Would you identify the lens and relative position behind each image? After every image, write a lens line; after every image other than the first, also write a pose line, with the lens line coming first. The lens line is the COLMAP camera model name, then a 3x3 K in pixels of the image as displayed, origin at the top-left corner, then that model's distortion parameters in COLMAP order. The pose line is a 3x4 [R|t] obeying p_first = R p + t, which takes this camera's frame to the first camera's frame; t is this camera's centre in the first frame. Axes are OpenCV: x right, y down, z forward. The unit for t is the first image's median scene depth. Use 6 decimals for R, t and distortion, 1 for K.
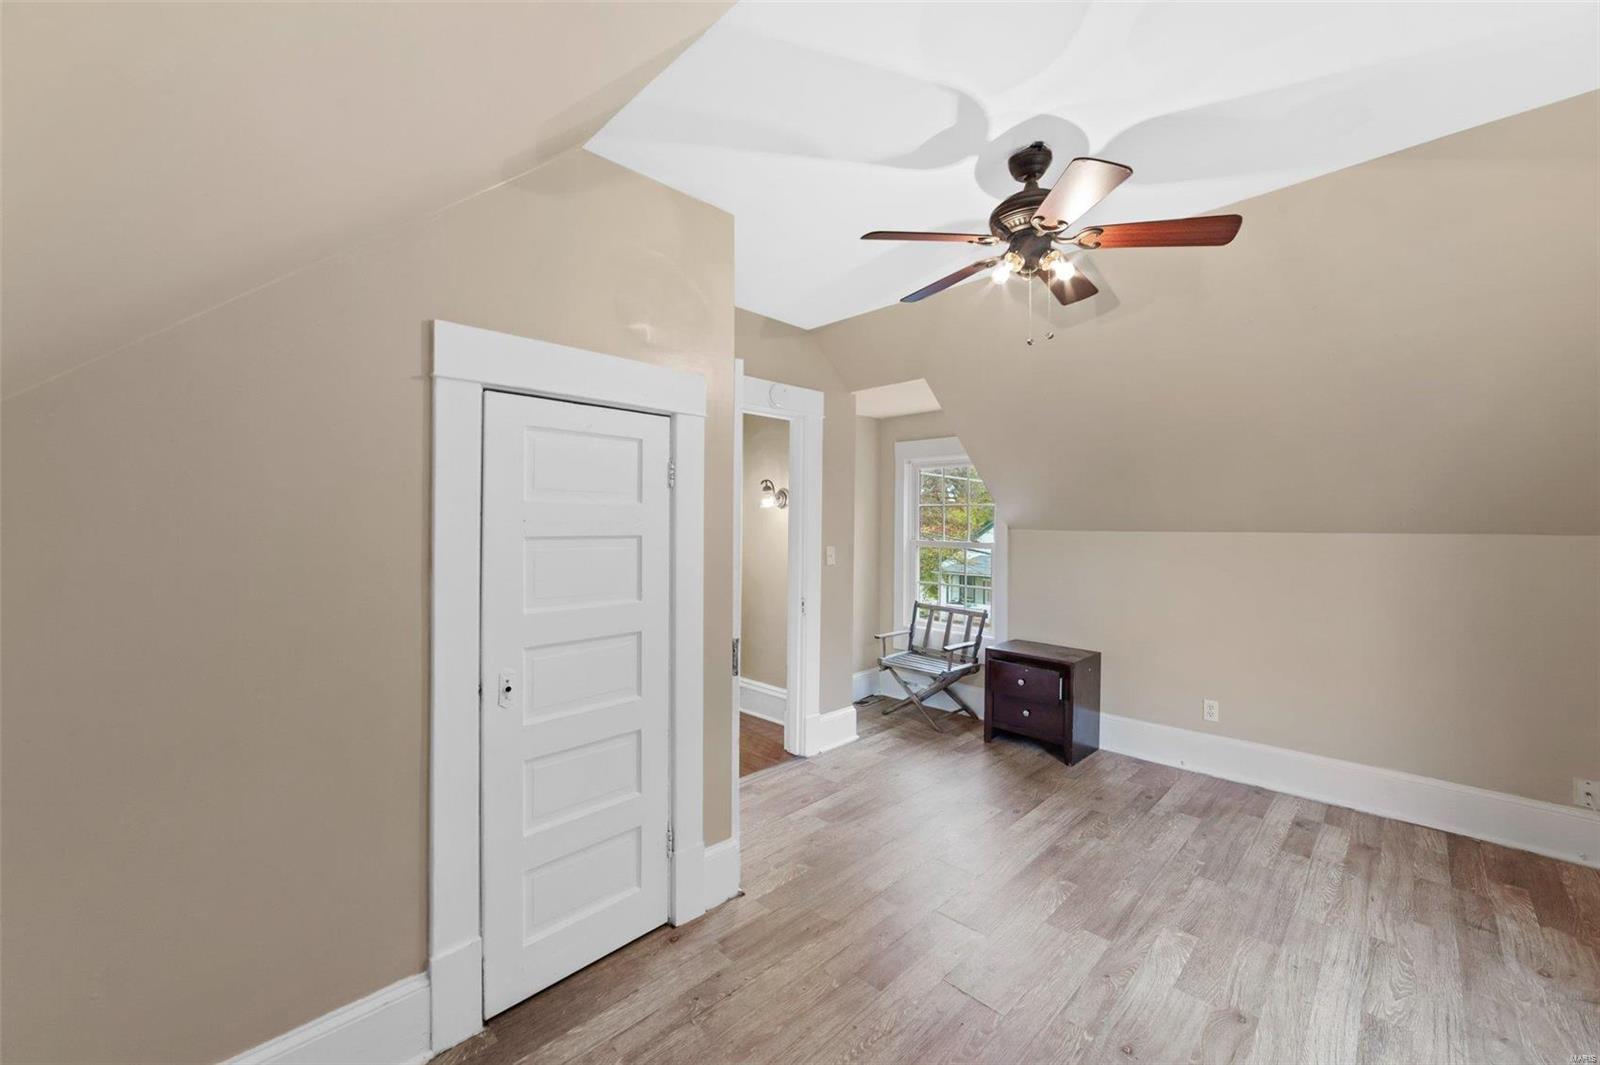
lens RADIAL K [[629.5, 0, 801.6], [0, 629.5, 526.8], [0, 0, 1]] dist [-0.009636, 0.001980]
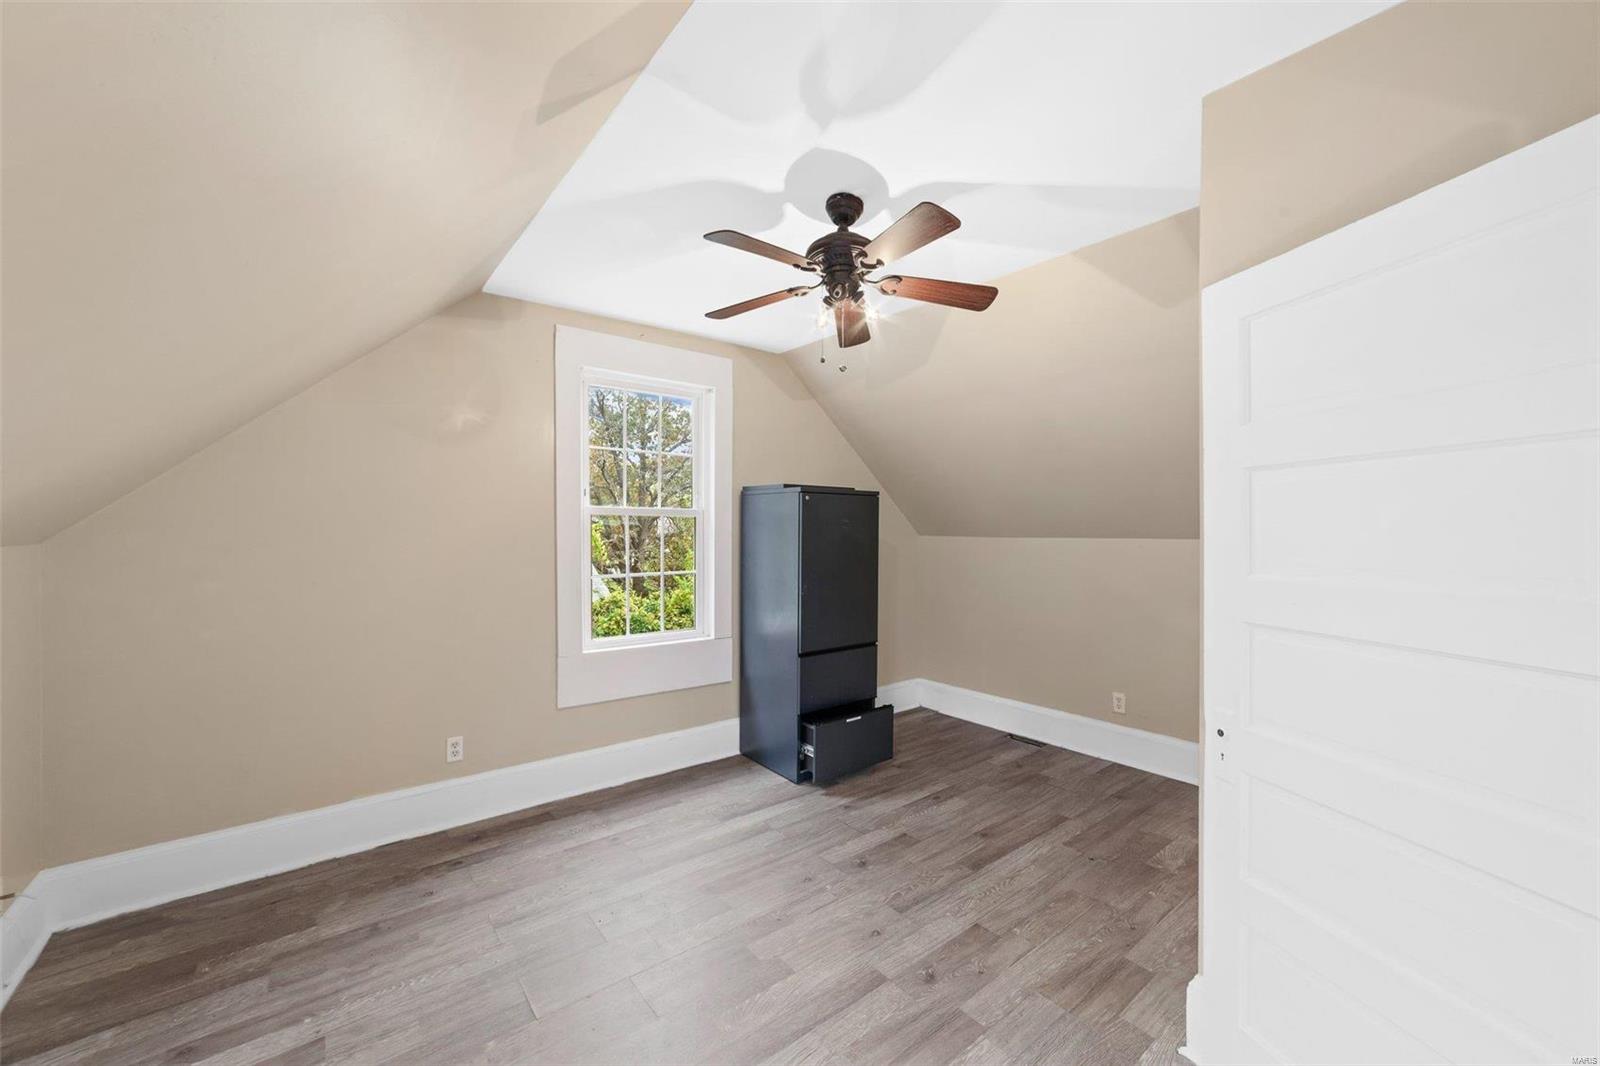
lens RADIAL K [[629.5, 0, 798.6], [0, 629.5, 531.7], [0, 0, 1]] dist [-0.009636, 0.001980]
pose [[-0.993238, -0.003799, 0.116038, 0.282989], [-0.002670, 0.999948, 0.009885, -0.017827], [-0.116069, 0.009509, -0.993196, 1.918390]]
